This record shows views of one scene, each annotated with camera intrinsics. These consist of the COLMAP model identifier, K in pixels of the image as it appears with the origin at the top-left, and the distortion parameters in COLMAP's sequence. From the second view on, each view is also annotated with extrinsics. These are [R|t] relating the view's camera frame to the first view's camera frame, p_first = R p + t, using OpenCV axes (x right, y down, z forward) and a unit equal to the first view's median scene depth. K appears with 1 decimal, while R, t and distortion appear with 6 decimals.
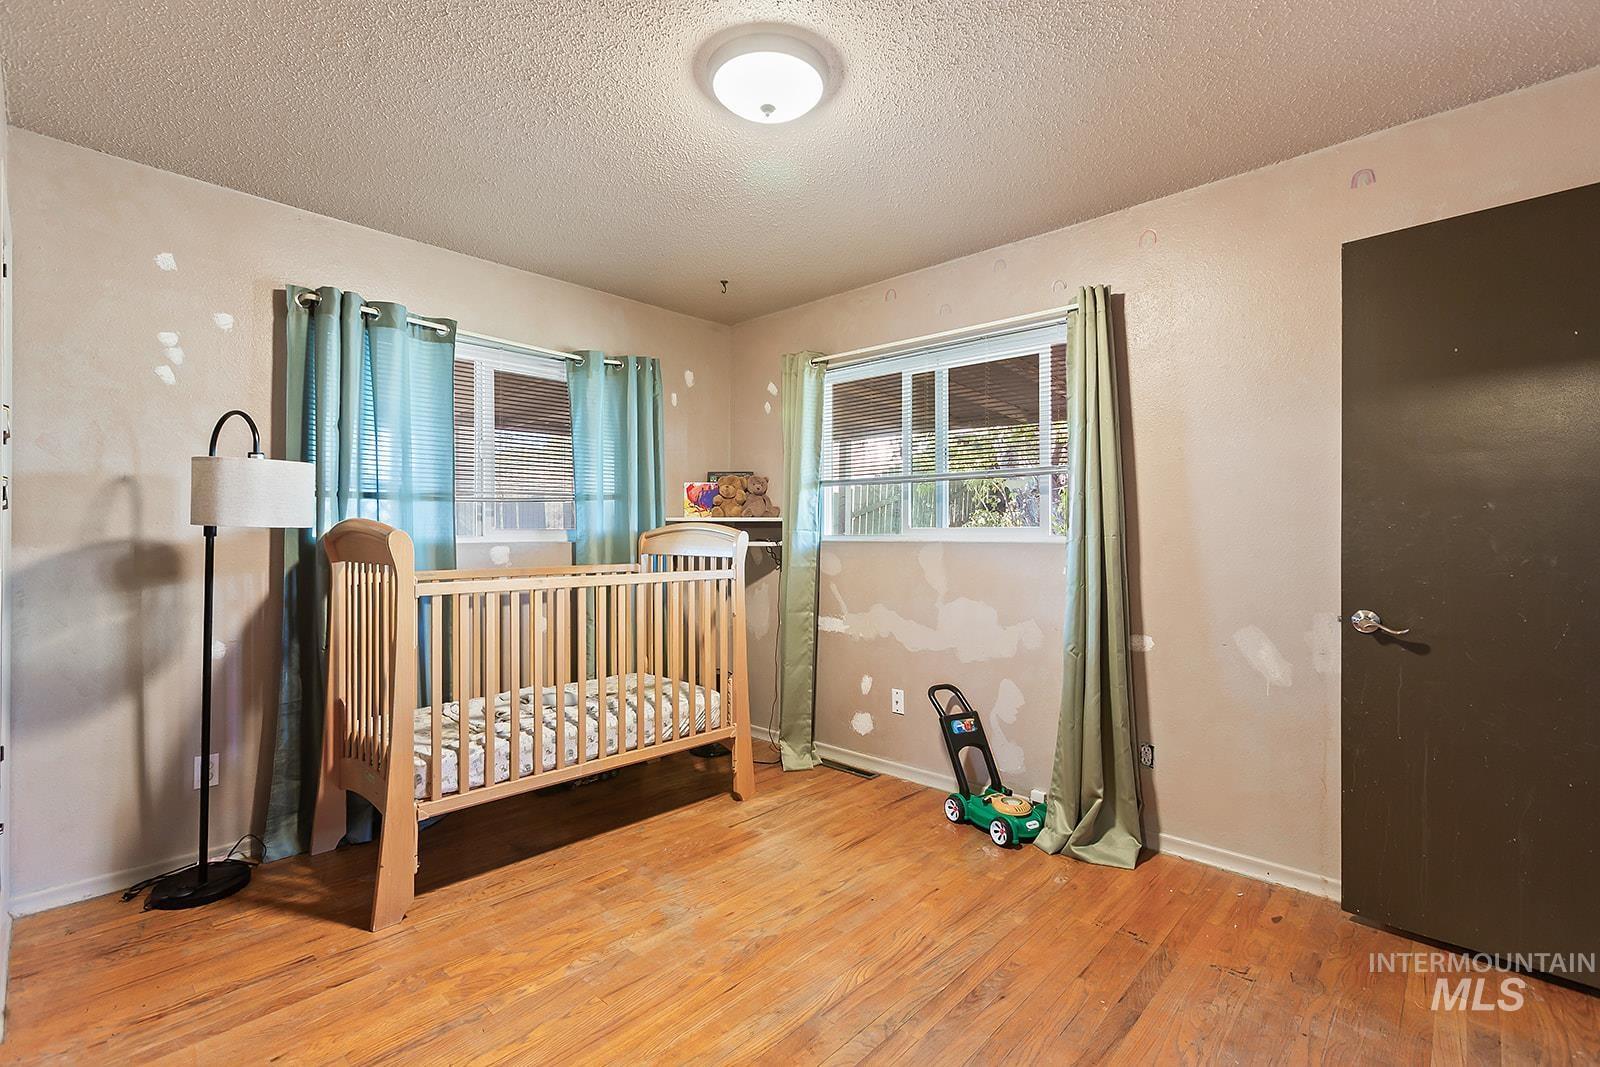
lens RADIAL K [[739.7, 0, 795.9], [0, 739.7, 531.4], [0, 0, 1]] dist [-0.003807, 0.002352]
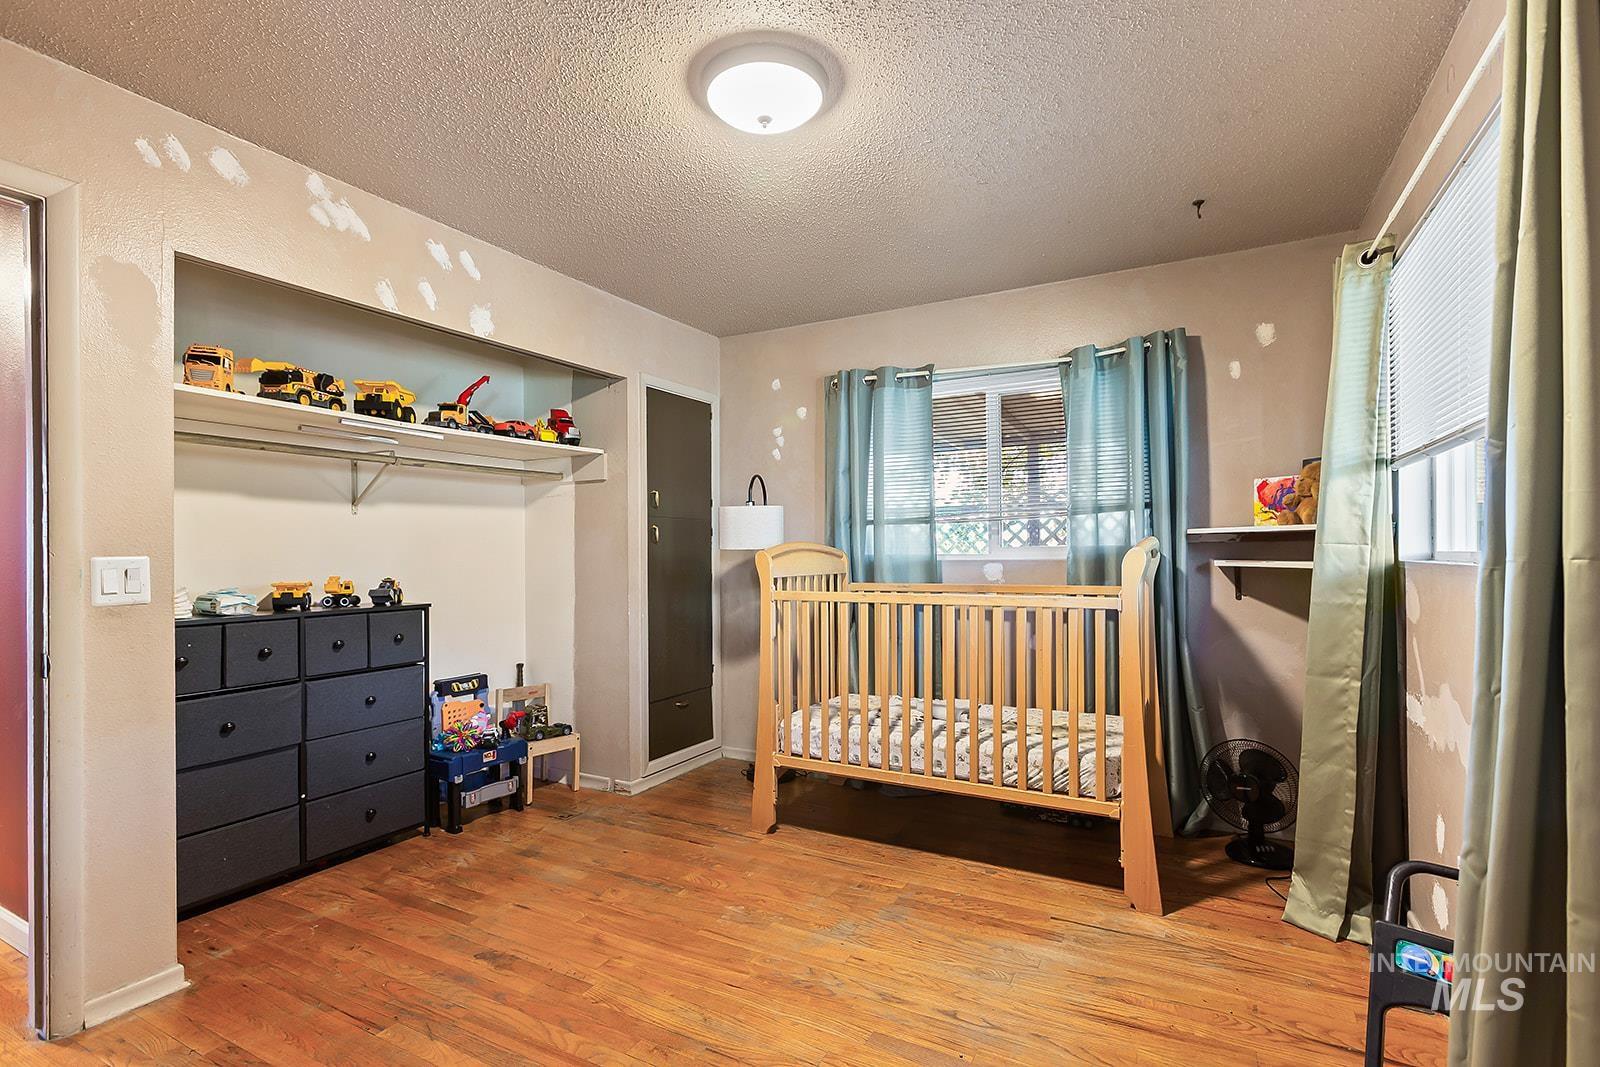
lens RADIAL K [[739.7, 0, 800.0], [0, 739.7, 549.9], [0, 0, 1]] dist [-0.003807, 0.002352]
pose [[0.256343, -0.002358, -0.966583, 0.587121], [0.011070, 0.999939, 0.000497, -0.002742], [0.966523, -0.010827, 0.256353, 0.508810]]
